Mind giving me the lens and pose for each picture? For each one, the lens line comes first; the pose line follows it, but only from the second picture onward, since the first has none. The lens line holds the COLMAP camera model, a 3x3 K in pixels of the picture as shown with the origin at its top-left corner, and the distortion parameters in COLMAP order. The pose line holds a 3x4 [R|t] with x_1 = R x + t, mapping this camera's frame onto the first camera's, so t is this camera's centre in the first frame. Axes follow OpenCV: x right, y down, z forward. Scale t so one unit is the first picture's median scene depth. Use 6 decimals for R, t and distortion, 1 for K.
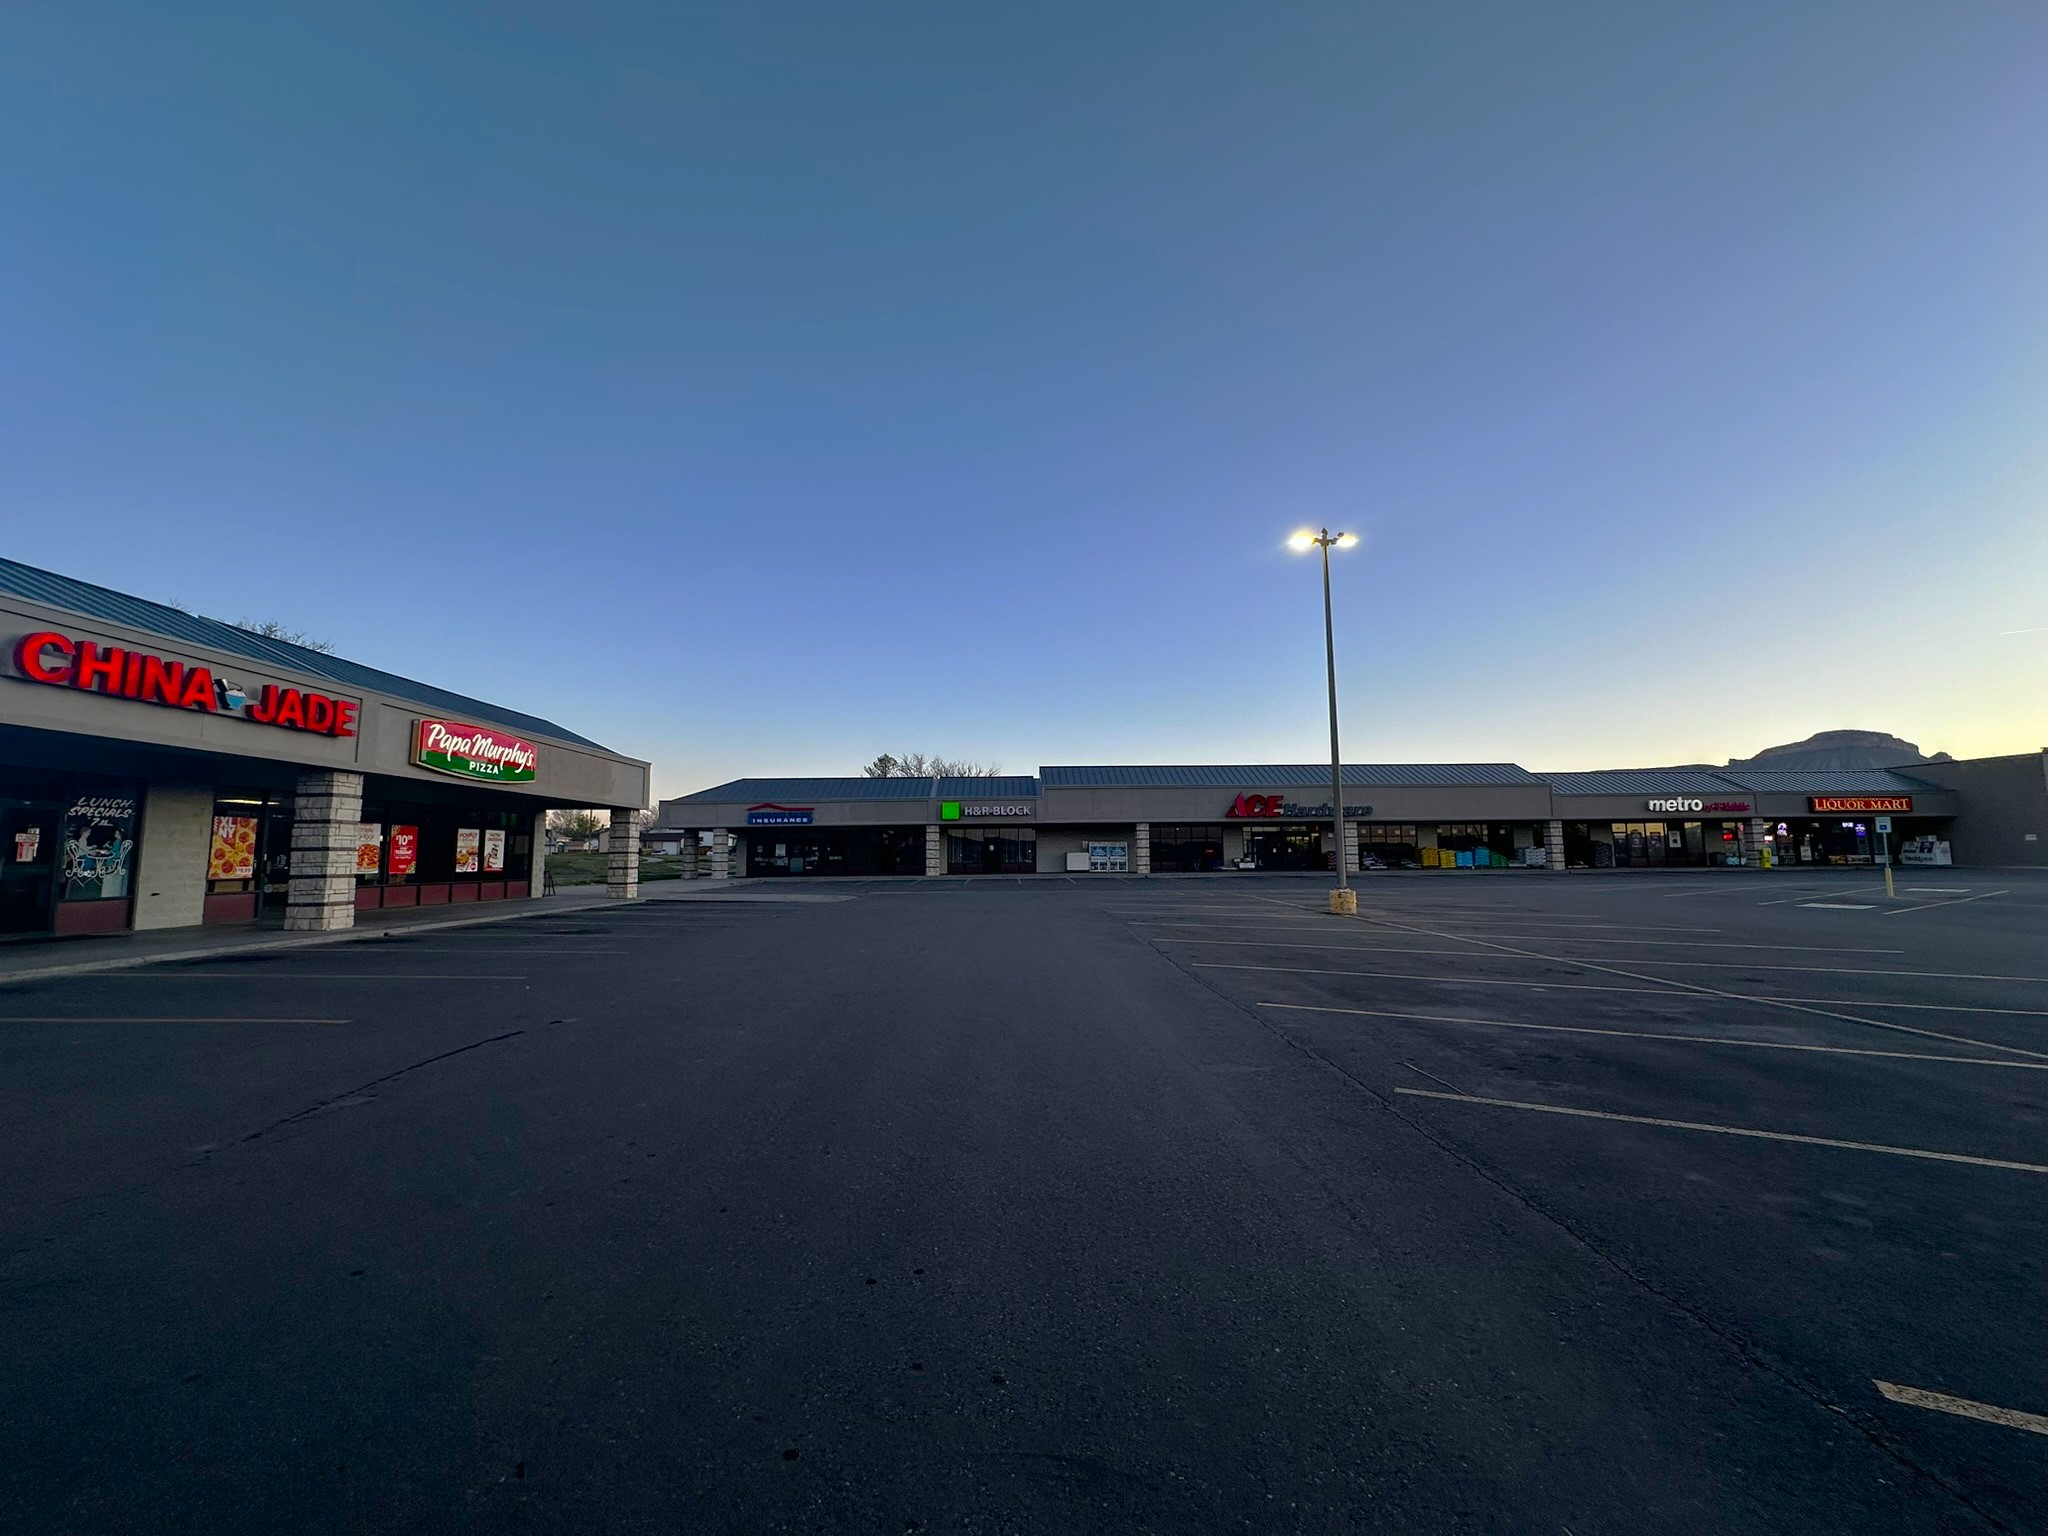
lens RADIAL K [[813.7, 0, 1024.0], [0, 813.7, 768.0], [0, 0, 1]] dist [-0.002039, -0.000568]
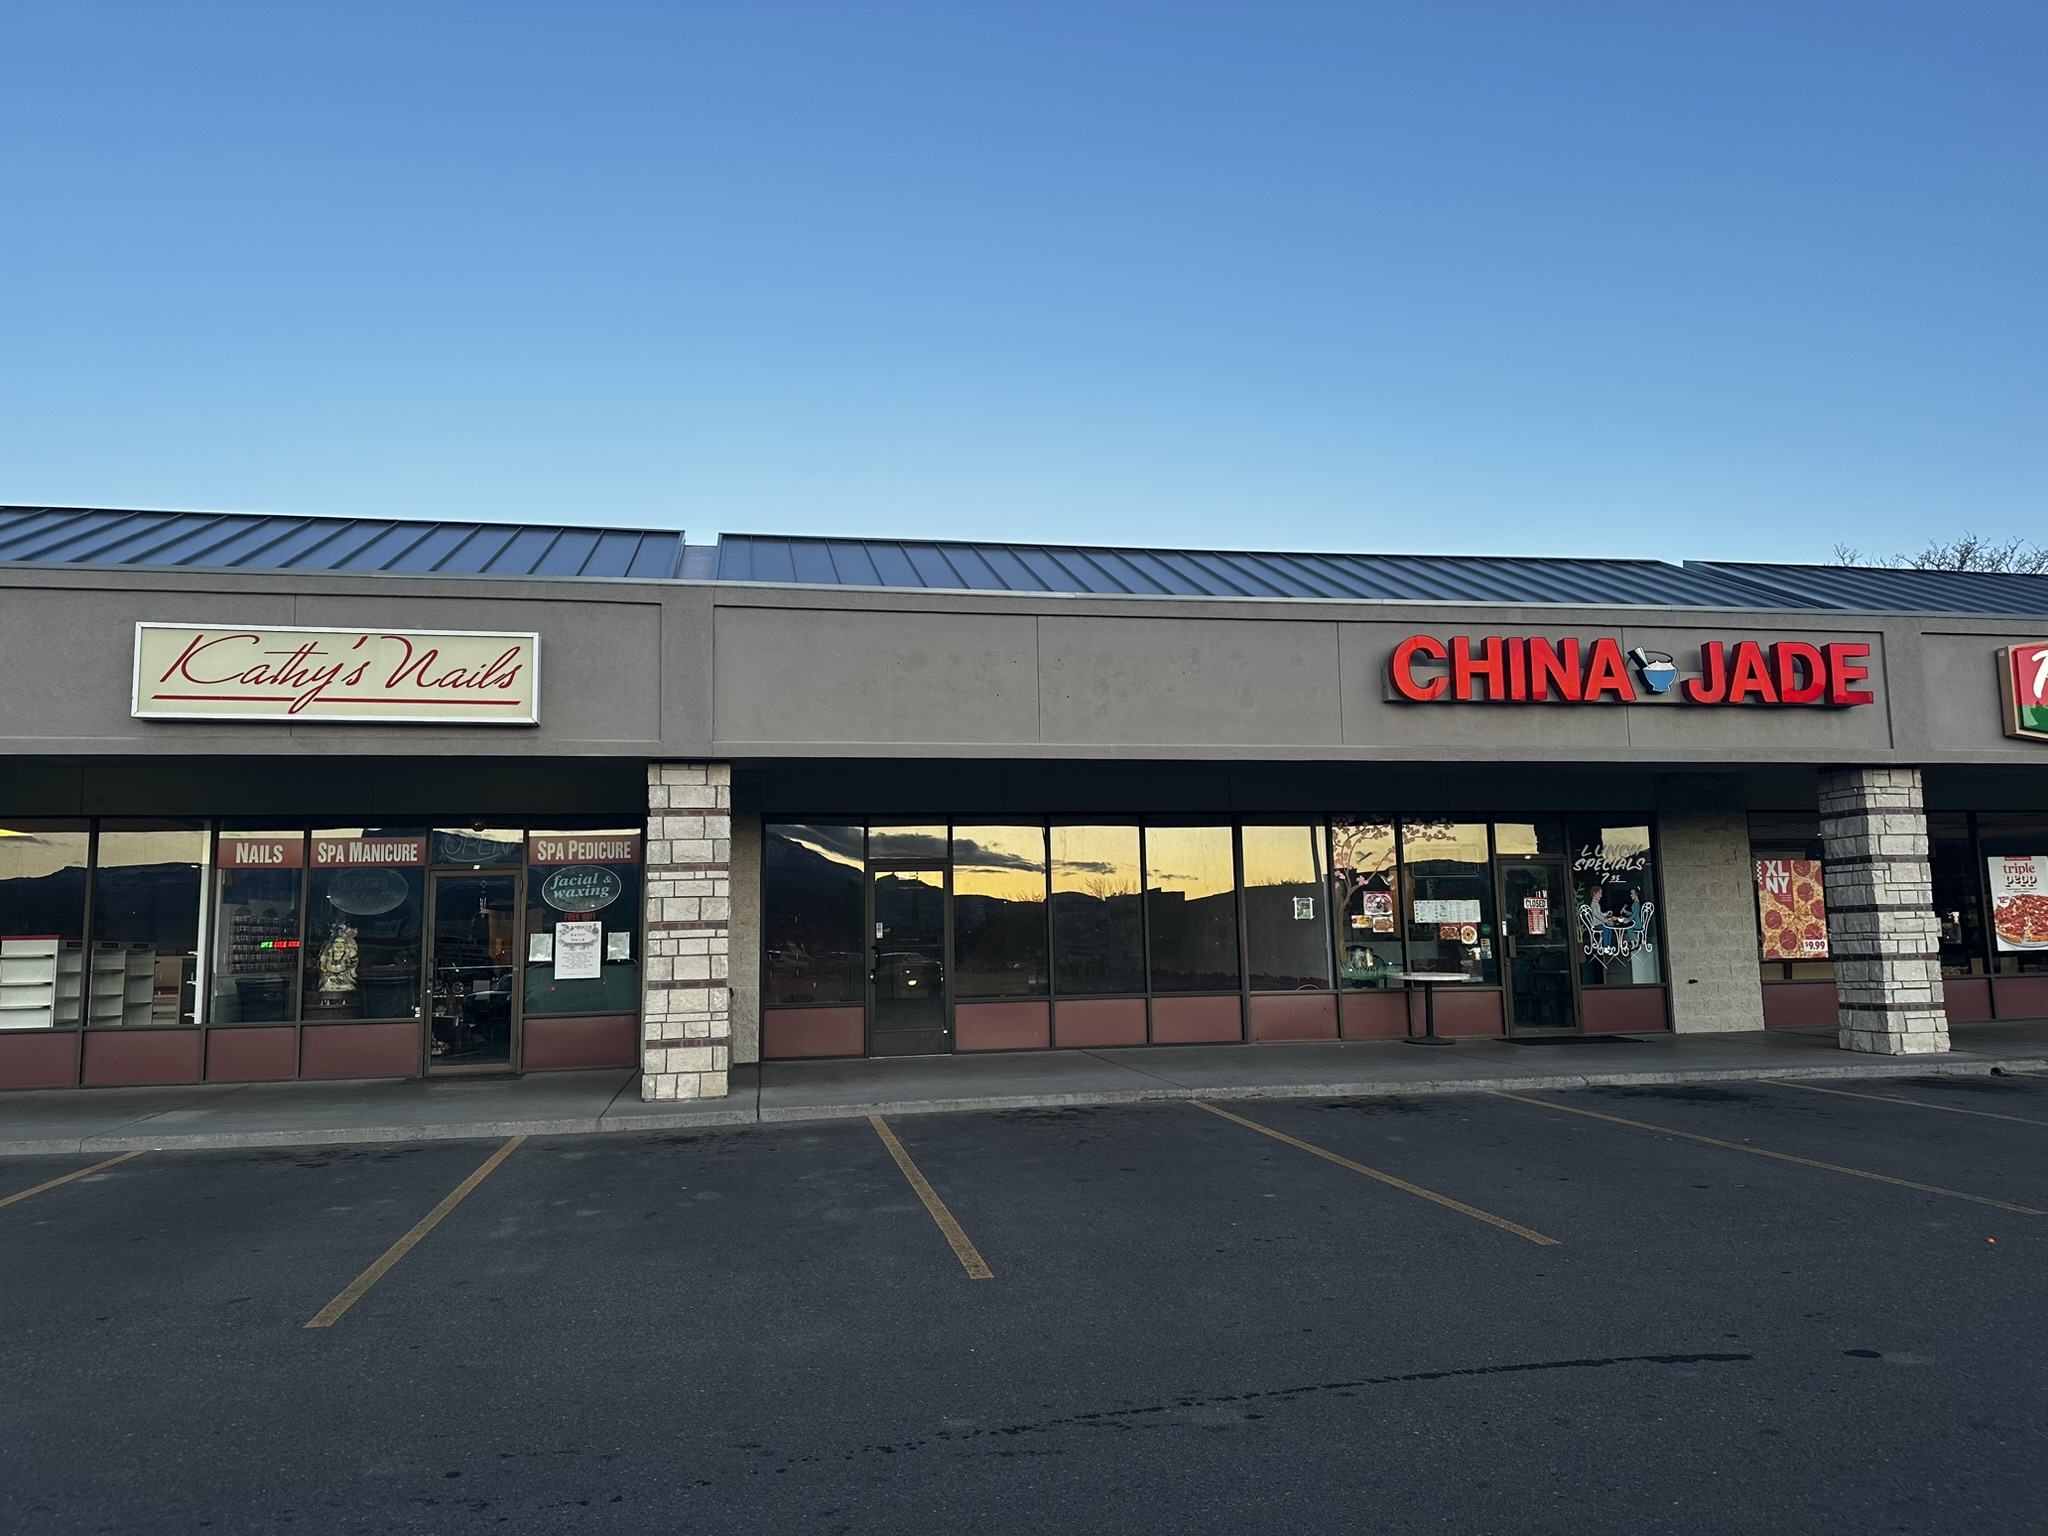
lens RADIAL K [[1427.8, 0, 1016.3], [0, 1427.8, 772.0], [0, 0, 1]] dist [0.084078, -0.121158]
pose [[0.165316, -0.114859, -0.979529, 0.029982], [0.125600, 0.987560, -0.094603, 0.025816], [0.978210, -0.107389, 0.177686, 0.242152]]
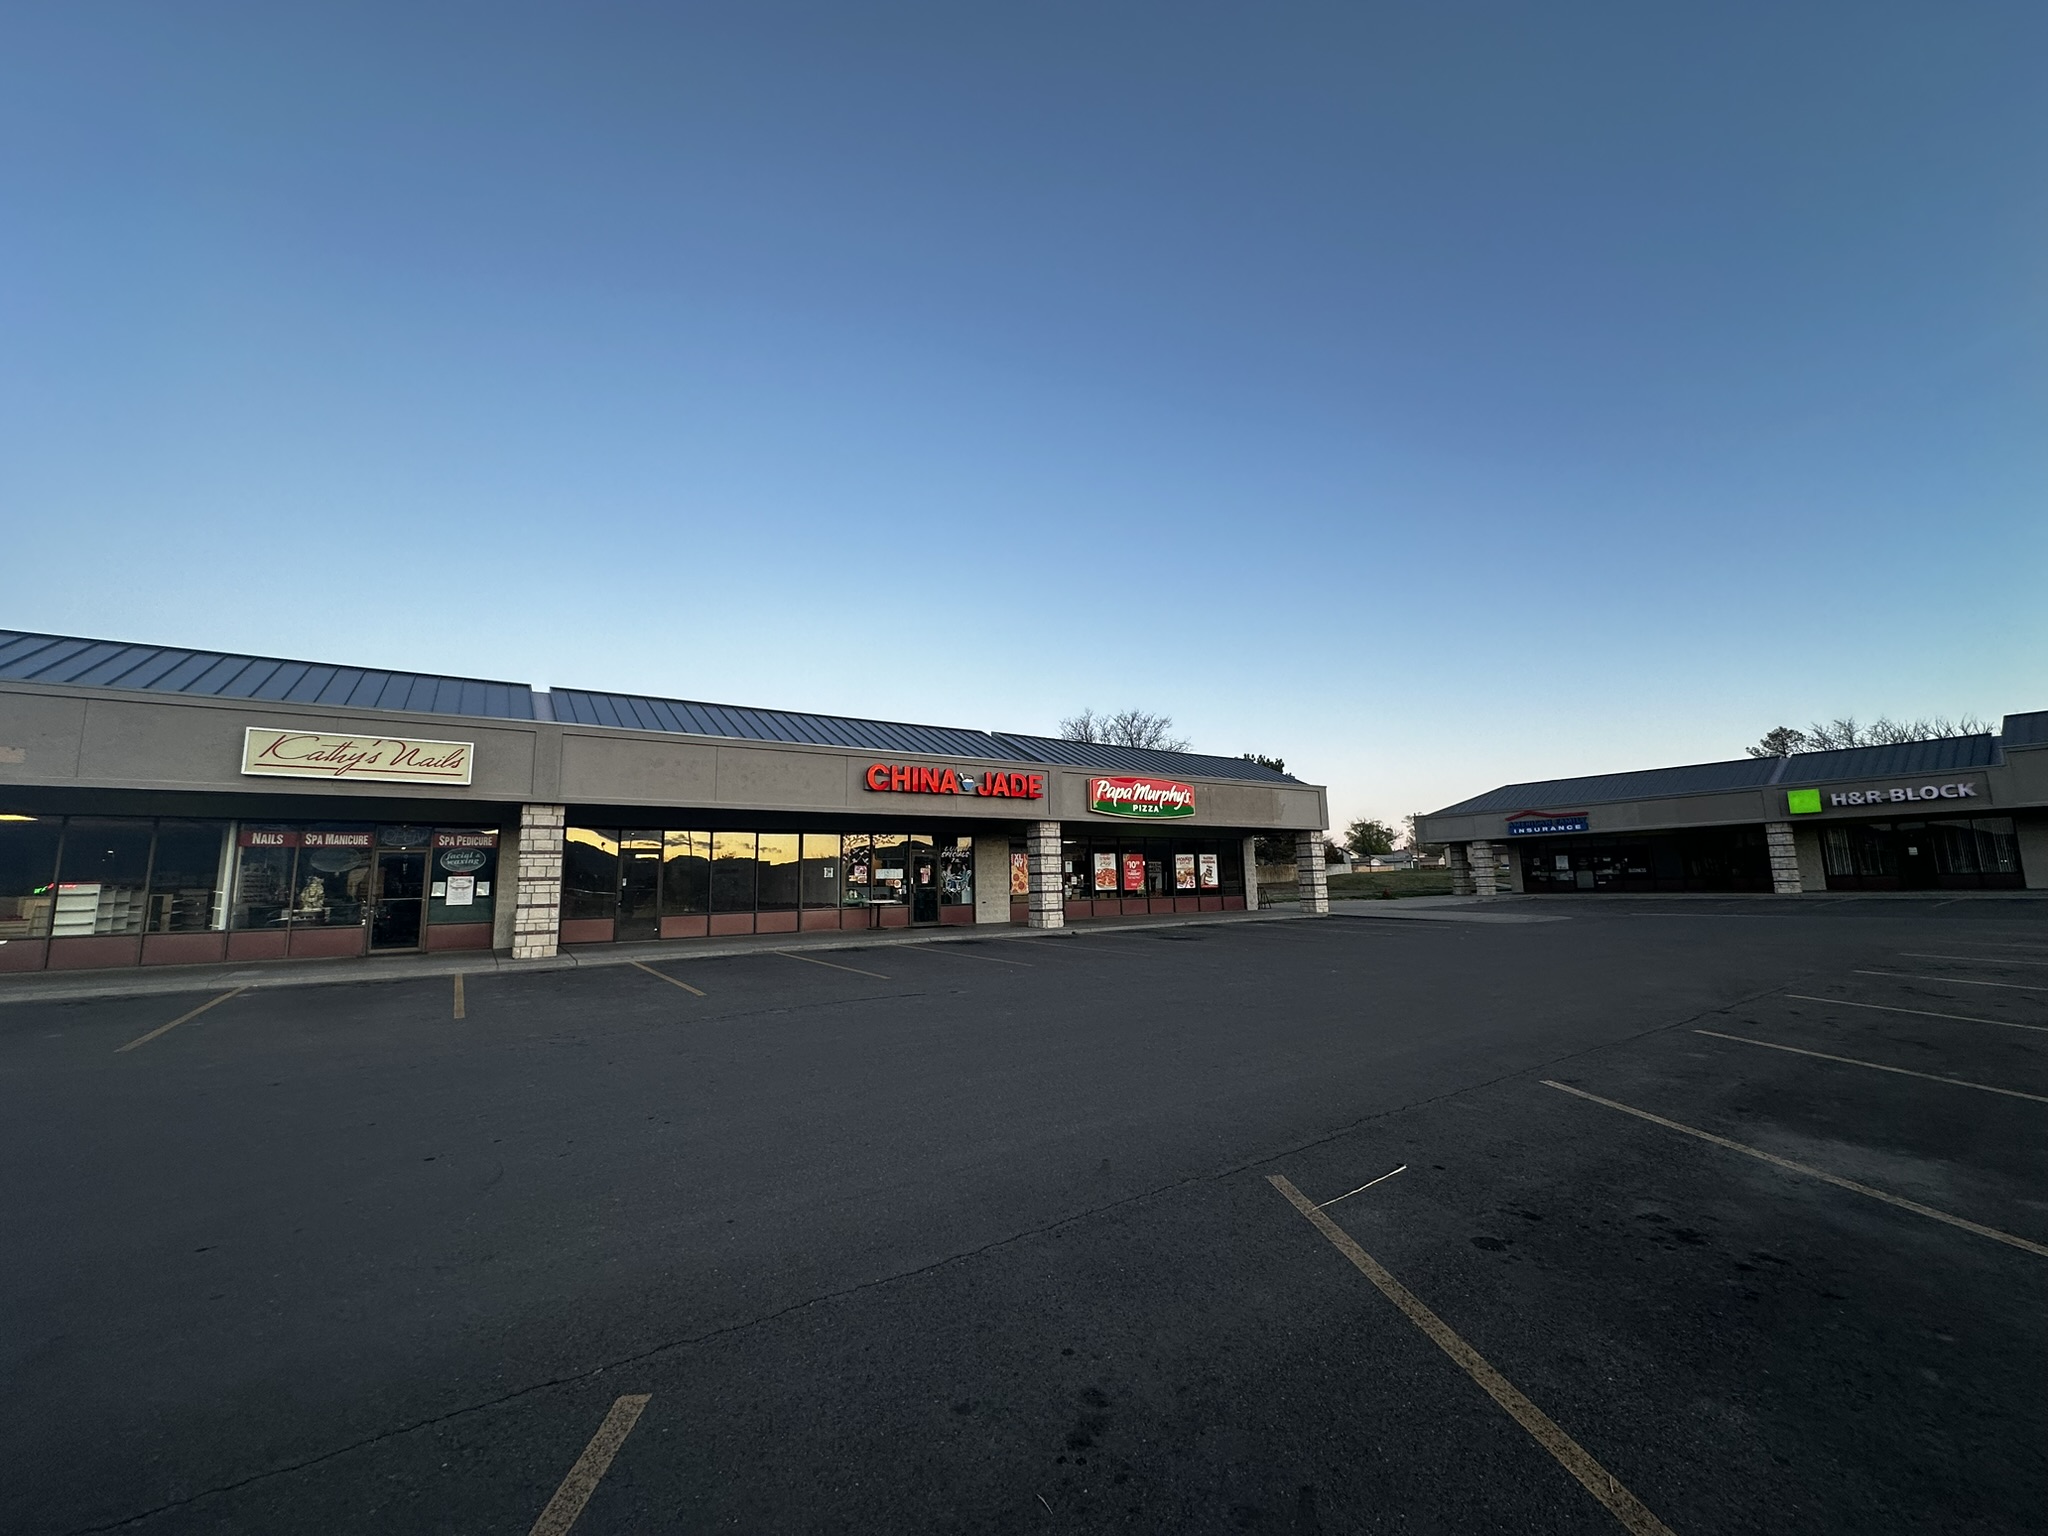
lens RADIAL K [[811.8, 0, 1024.0], [0, 811.8, 768.0], [0, 0, 1]] dist [0.000372, -0.000113]
pose [[0.552419, -0.120855, -0.824759, 0.364769], [0.105944, 0.991589, -0.074340, 0.013638], [0.826807, -0.046312, 0.560577, 0.136162]]
